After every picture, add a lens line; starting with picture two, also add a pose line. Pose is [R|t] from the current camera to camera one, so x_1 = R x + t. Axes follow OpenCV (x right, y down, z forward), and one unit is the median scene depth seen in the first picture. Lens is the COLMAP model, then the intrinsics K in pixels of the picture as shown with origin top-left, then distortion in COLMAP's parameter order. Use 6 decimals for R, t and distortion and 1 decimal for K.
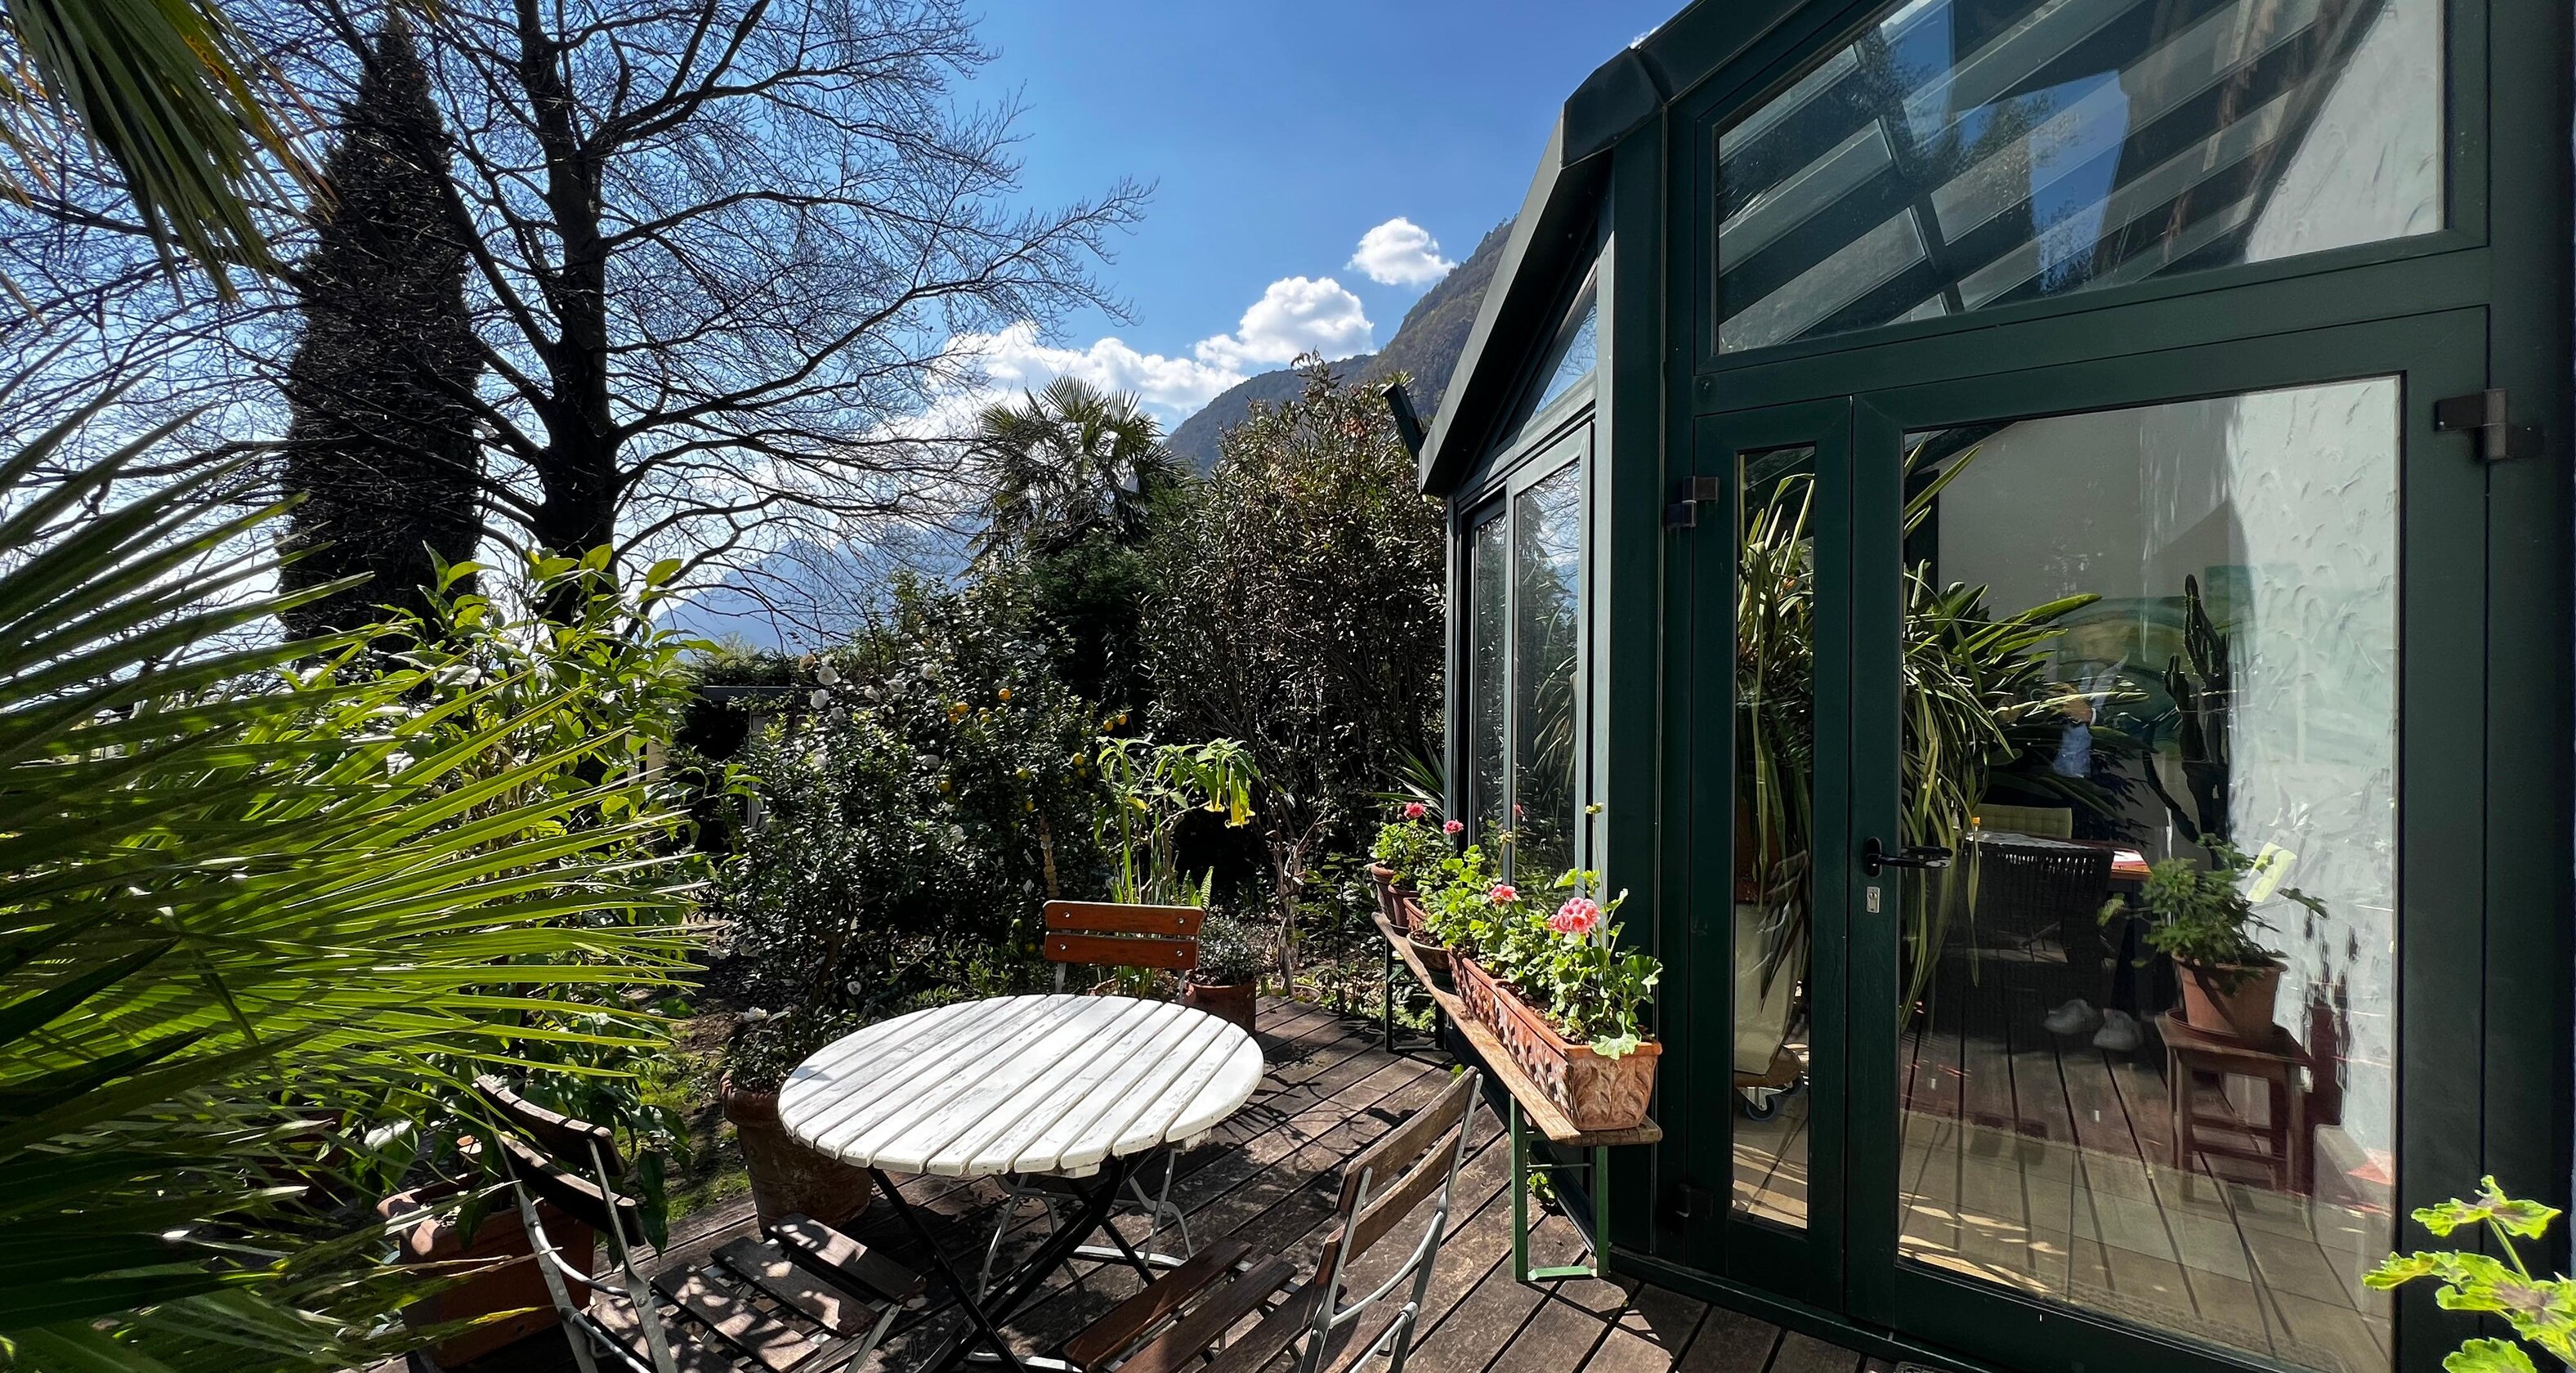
lens RADIAL K [[1030.3, 0, 1282.1], [0, 1030.3, 683.2], [0, 0, 1]] dist [-0.002910, 0.000579]
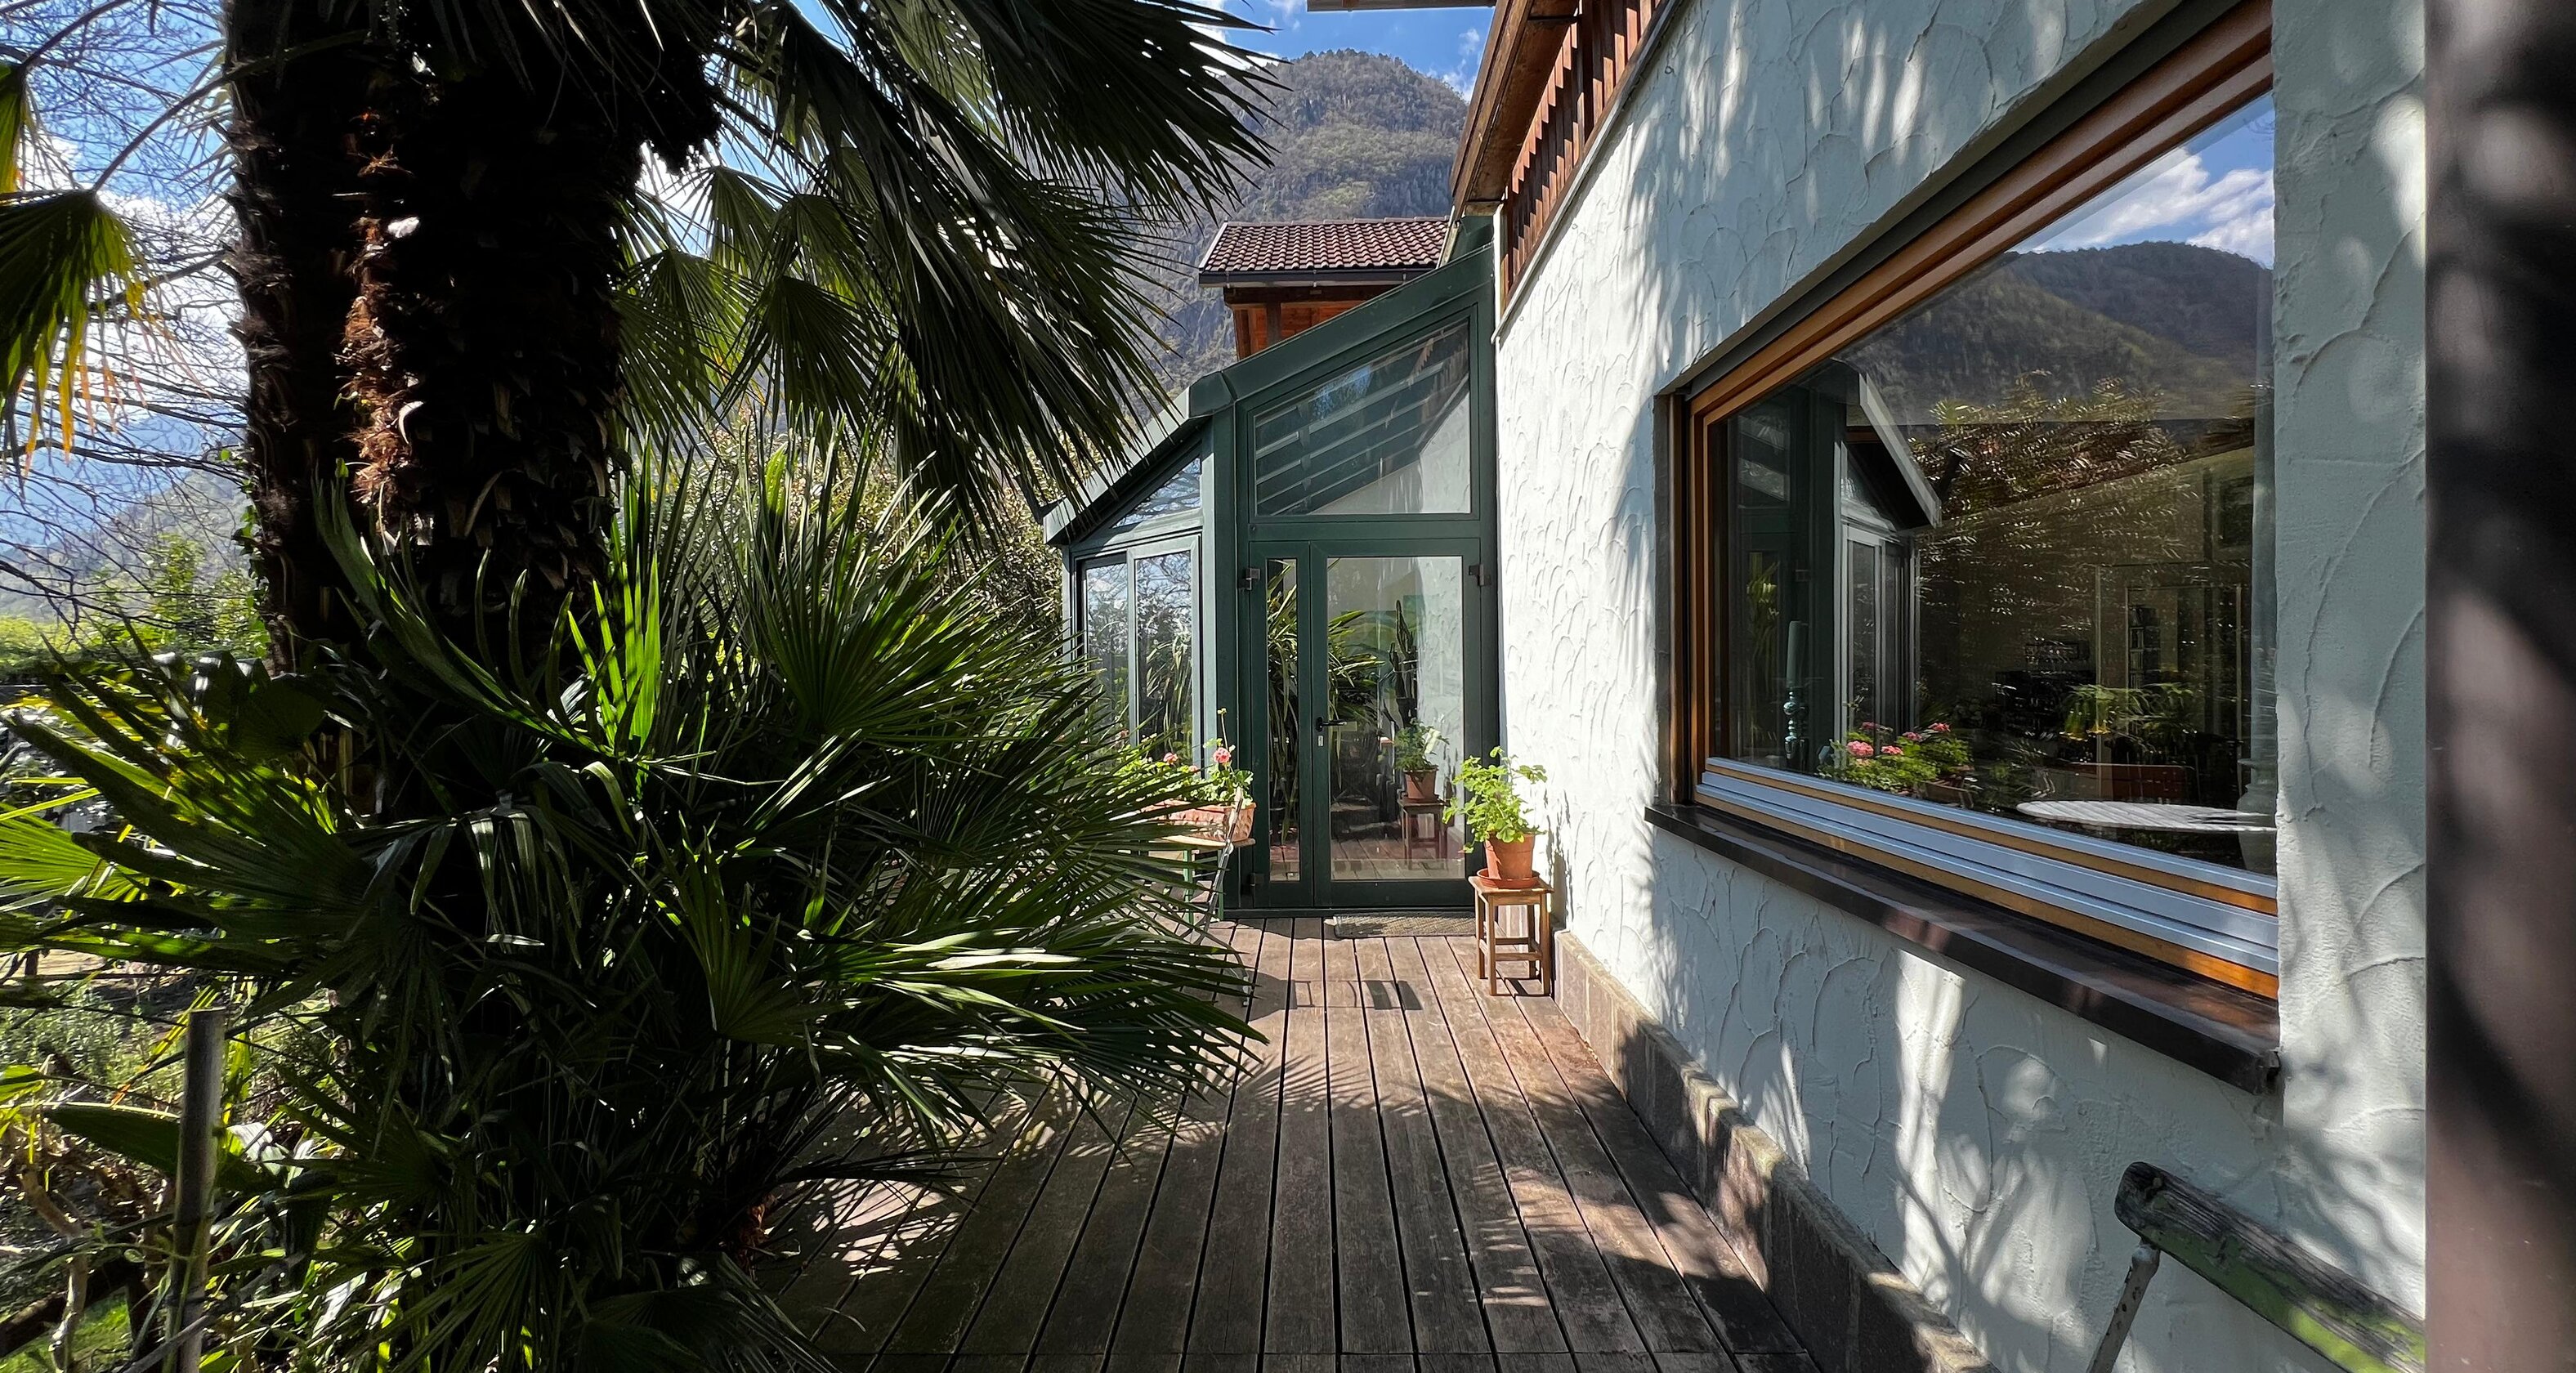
lens RADIAL K [[1030.3, 0, 1282.1], [0, 1030.3, 683.2], [0, 0, 1]] dist [-0.002910, 0.000579]
pose [[0.810189, -0.029528, 0.585424, -0.523133], [0.021420, 0.999555, 0.020773, 0.005886], [-0.585777, -0.004290, 0.810461, -0.534802]]
